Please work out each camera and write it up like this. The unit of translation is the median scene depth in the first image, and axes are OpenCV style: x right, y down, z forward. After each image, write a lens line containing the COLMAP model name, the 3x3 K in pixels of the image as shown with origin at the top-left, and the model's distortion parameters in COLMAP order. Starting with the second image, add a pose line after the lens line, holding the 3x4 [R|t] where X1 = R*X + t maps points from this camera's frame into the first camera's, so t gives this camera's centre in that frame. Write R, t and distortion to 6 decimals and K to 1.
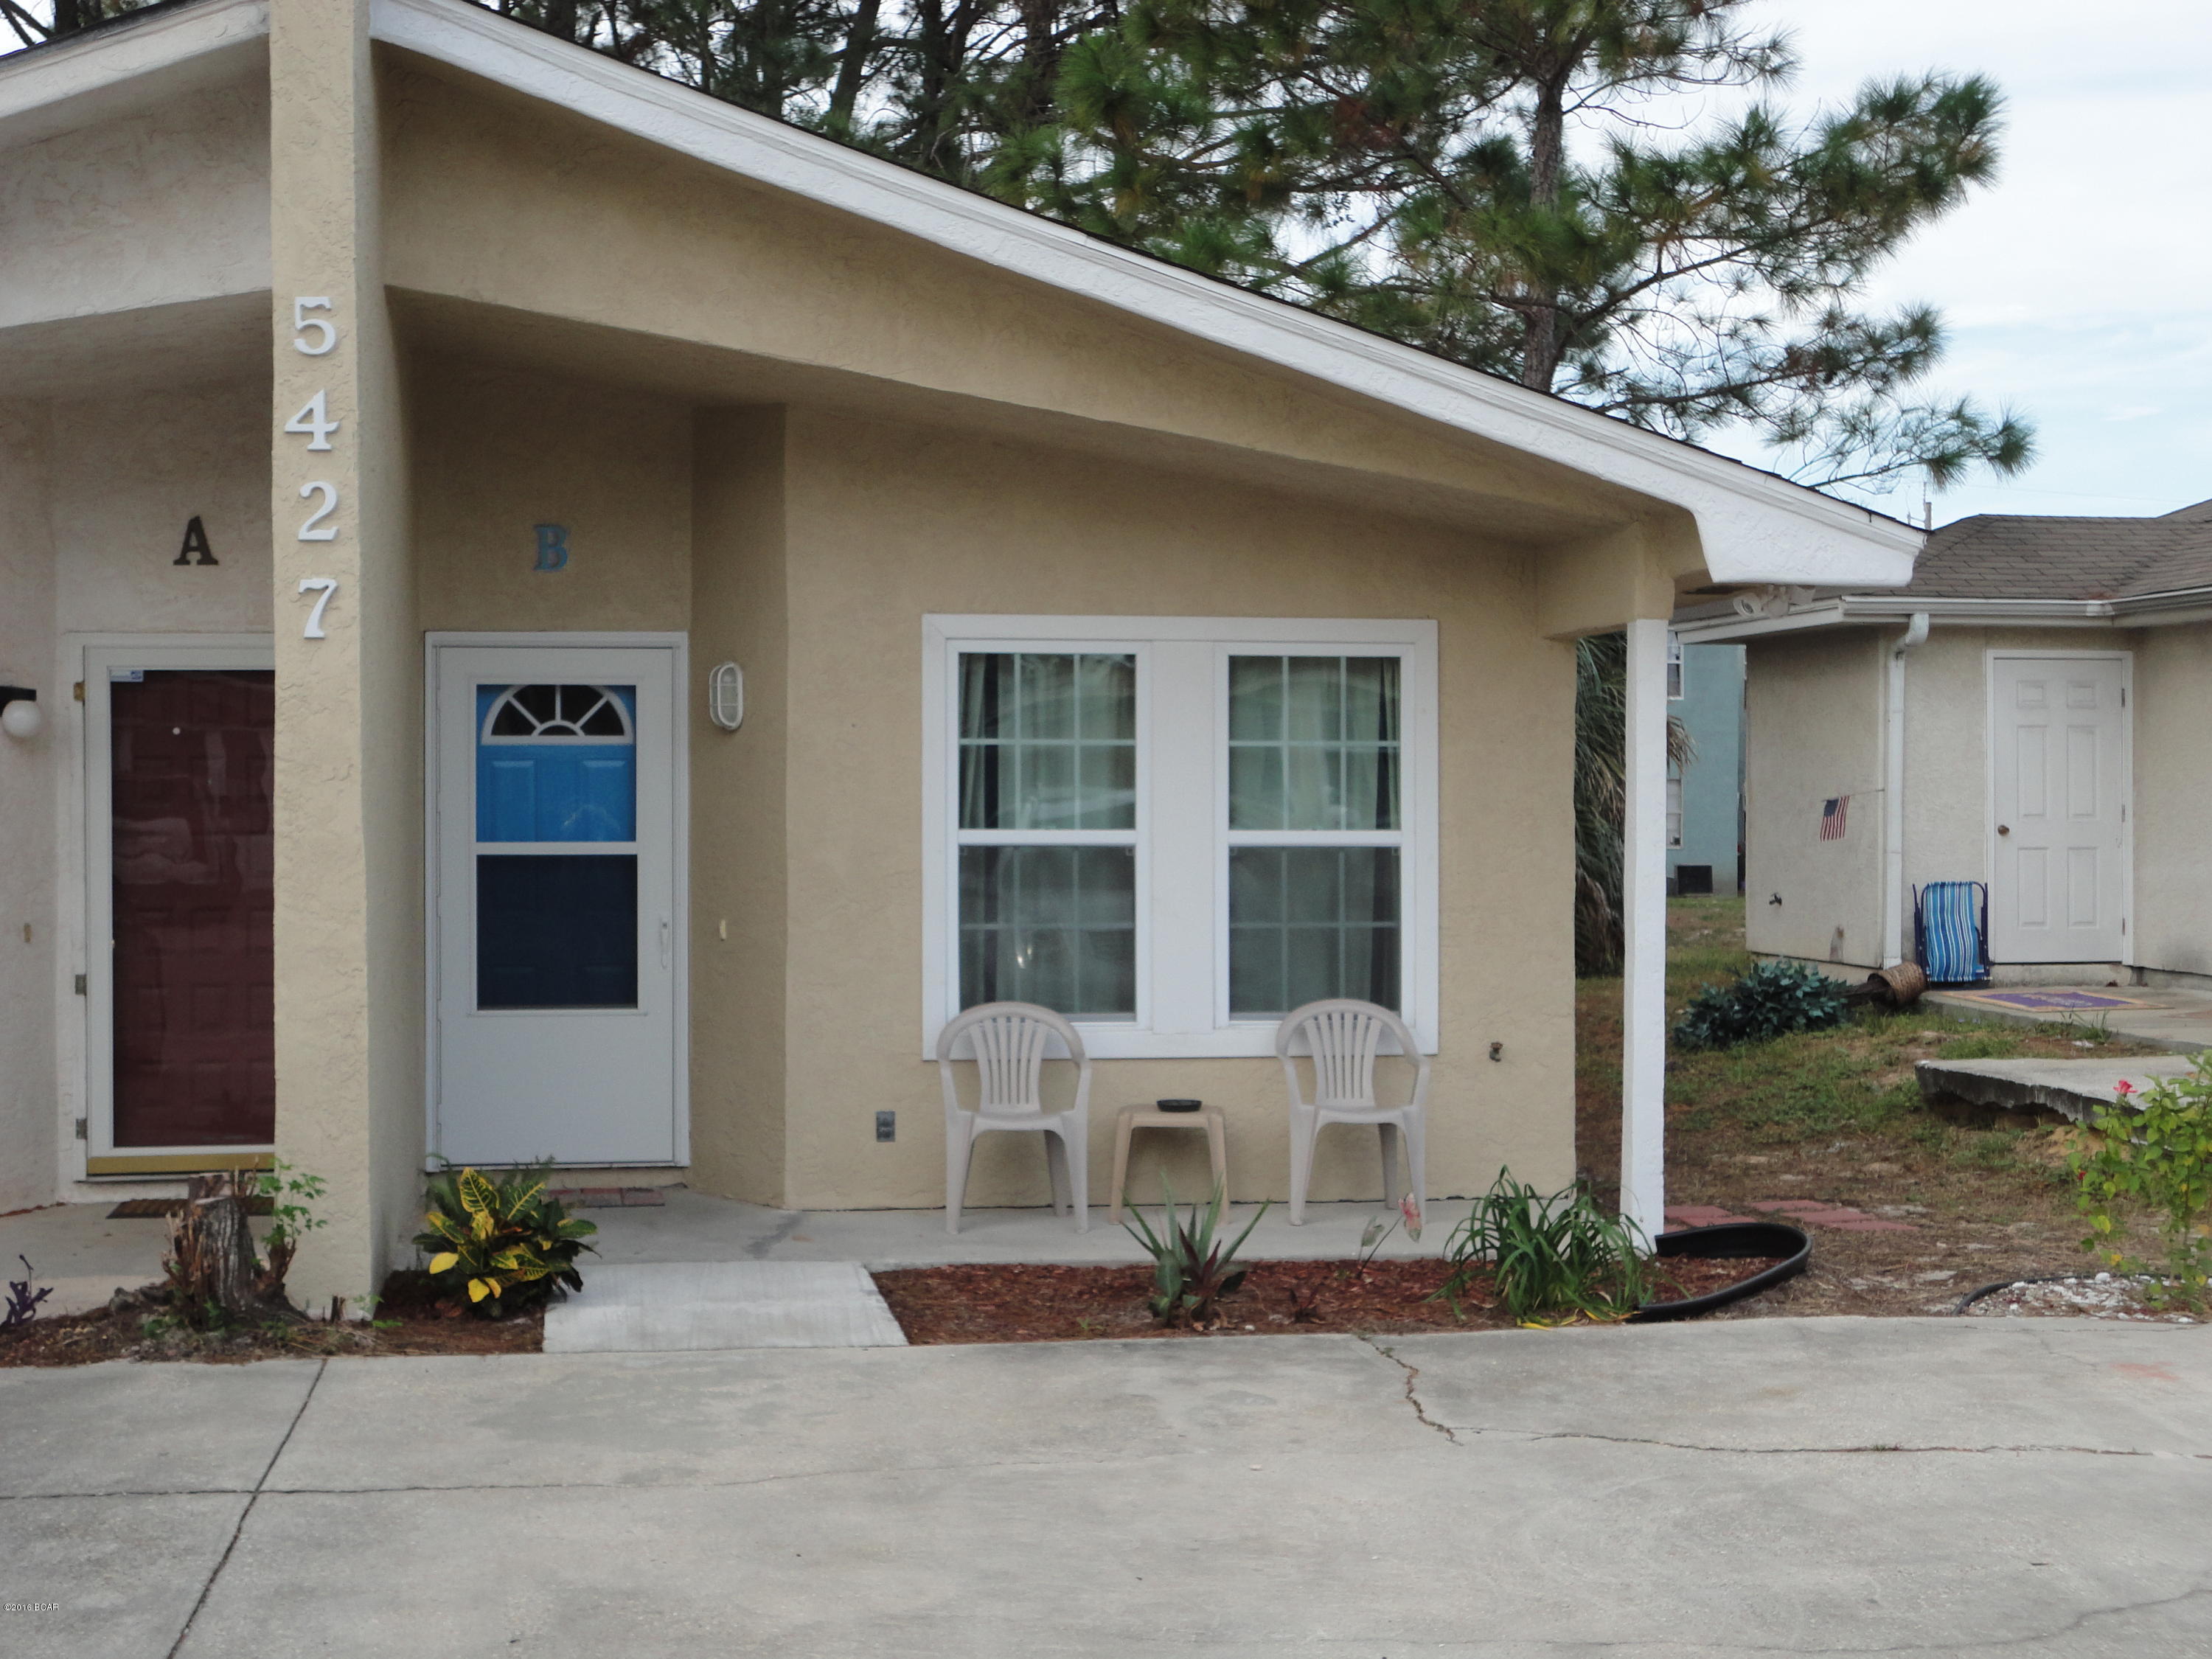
lens RADIAL K [[3316.2, 0, 1105.3], [0, 3316.2, 837.2], [0, 0, 1]] dist [-0.016820, 0.000000]
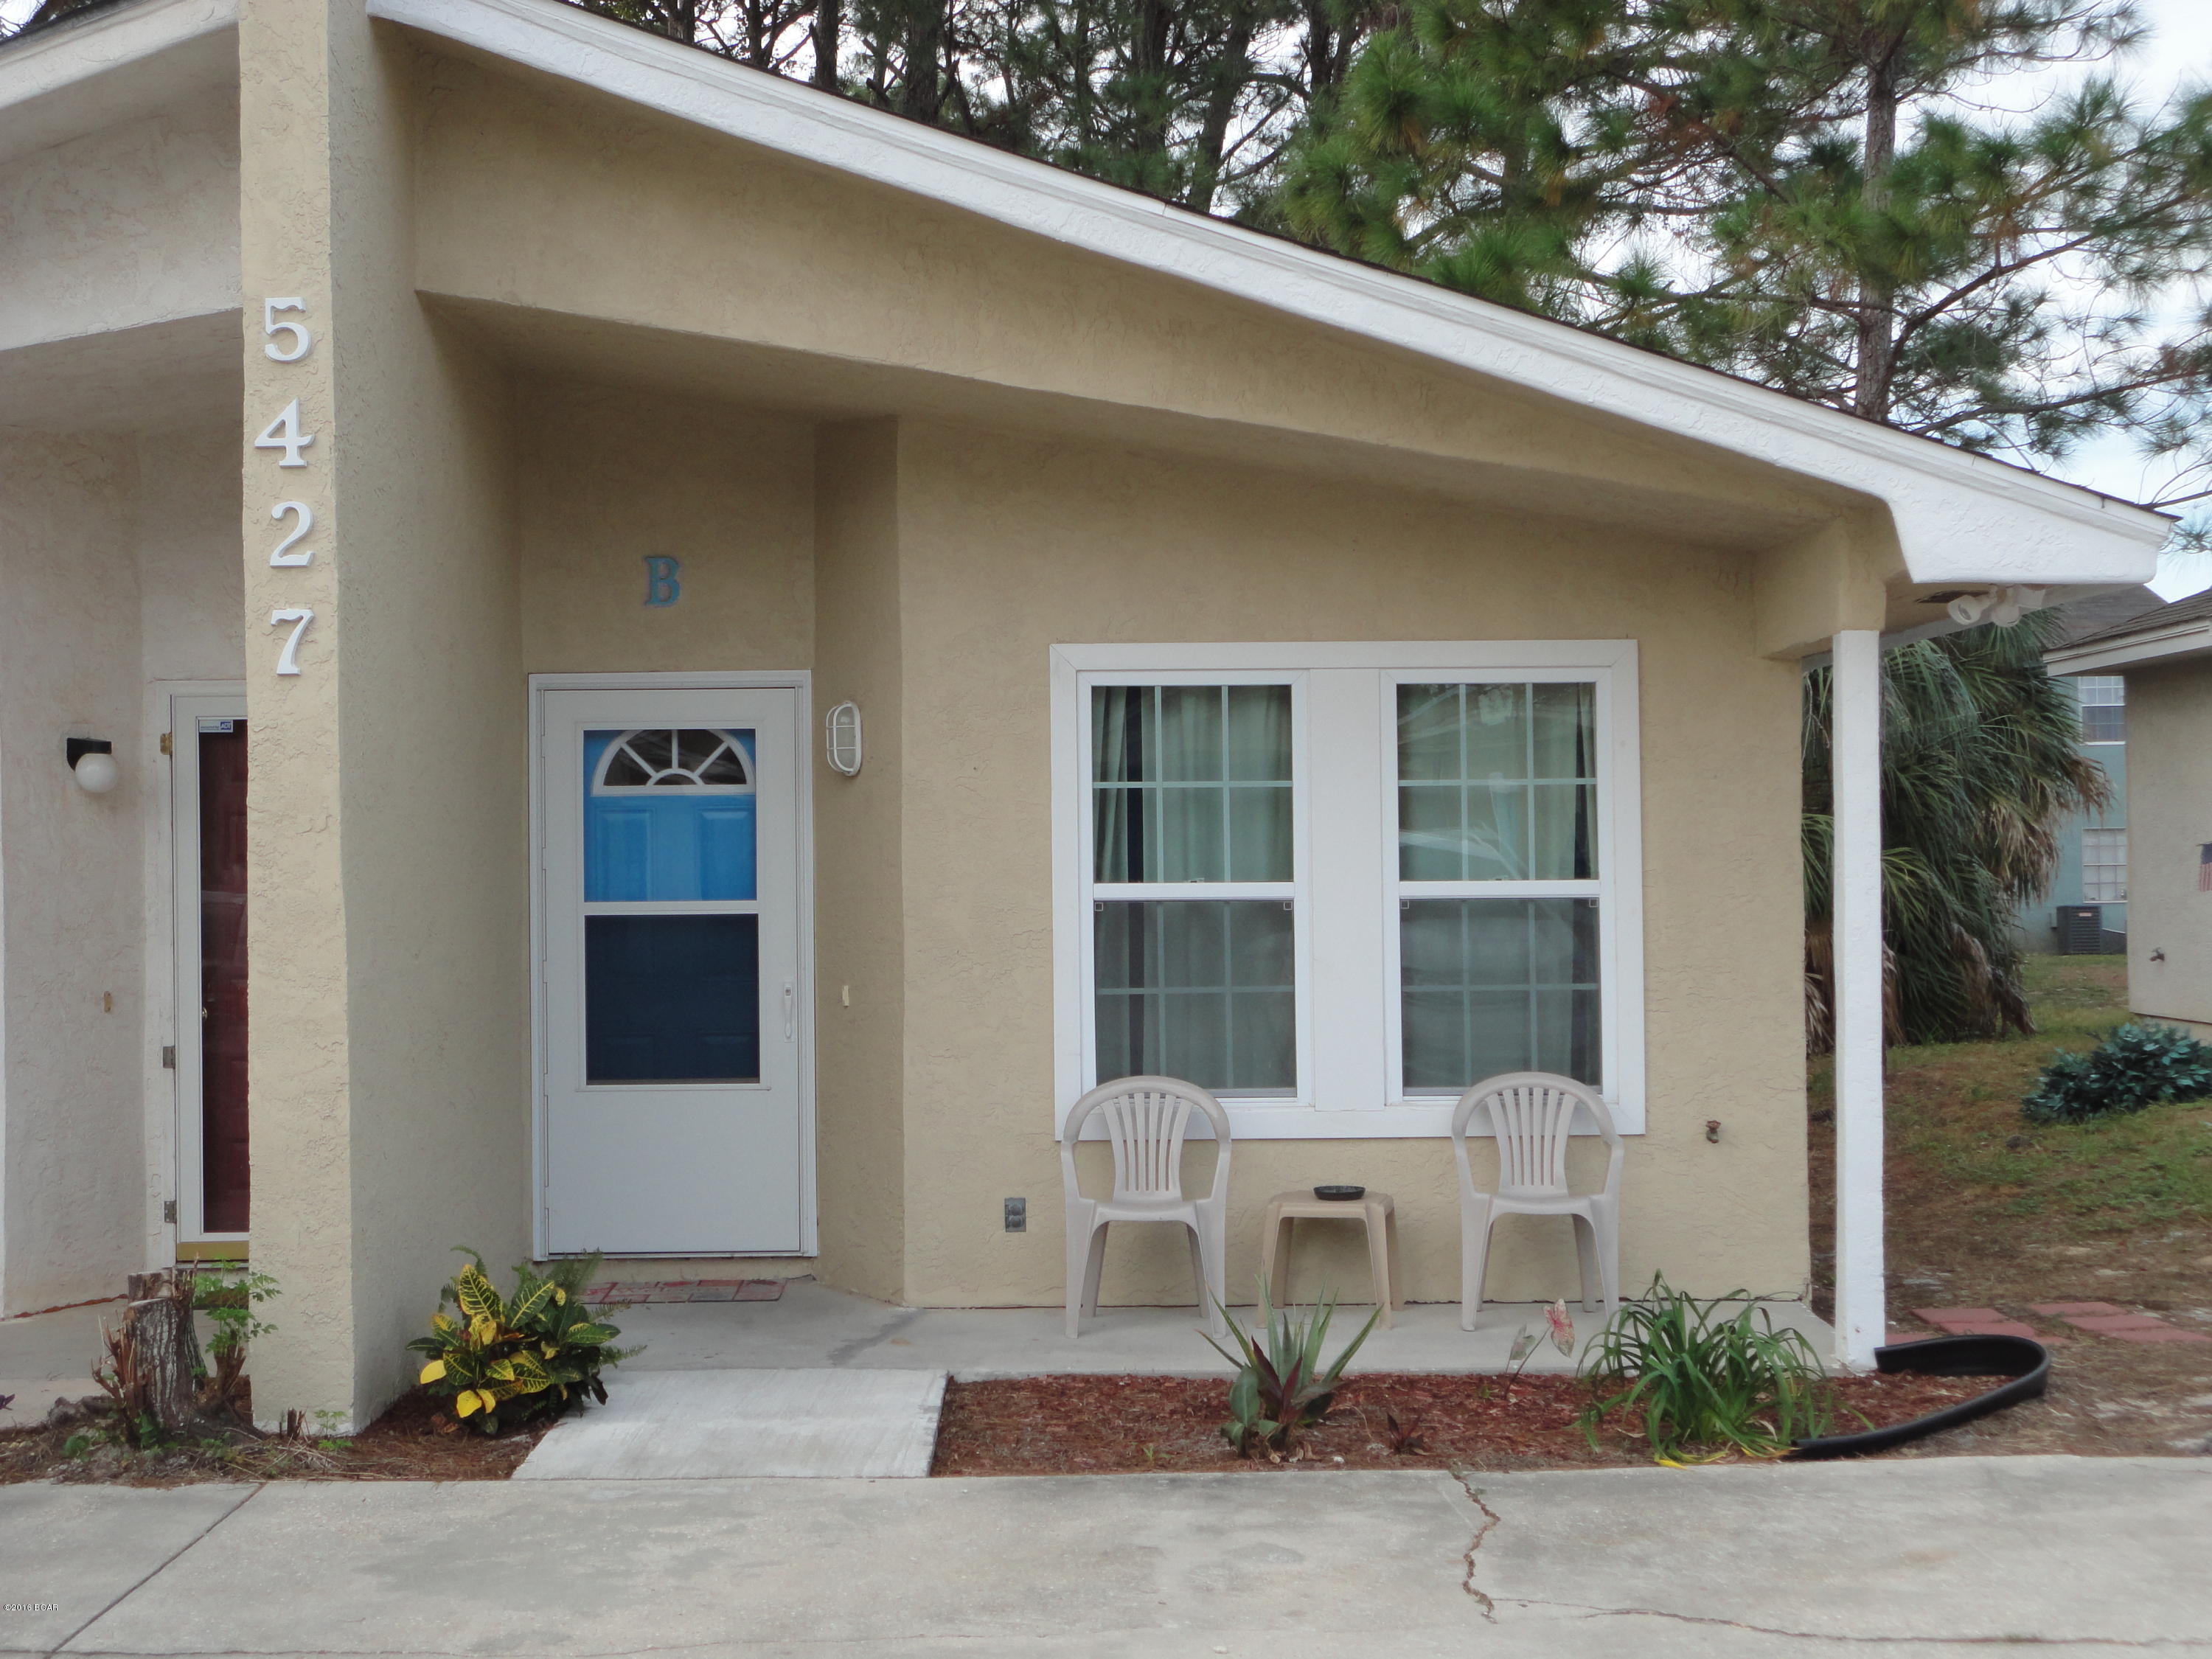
lens RADIAL K [[3316.2, 0, 1106.9], [0, 3316.2, 820.6], [0, 0, 1]] dist [-0.016820, 0.000000]
pose [[0.989433, -0.011913, -0.144503, 0.090451], [0.008492, 0.999669, -0.024269, 0.002646], [0.144745, 0.022785, 0.989207, 0.115129]]
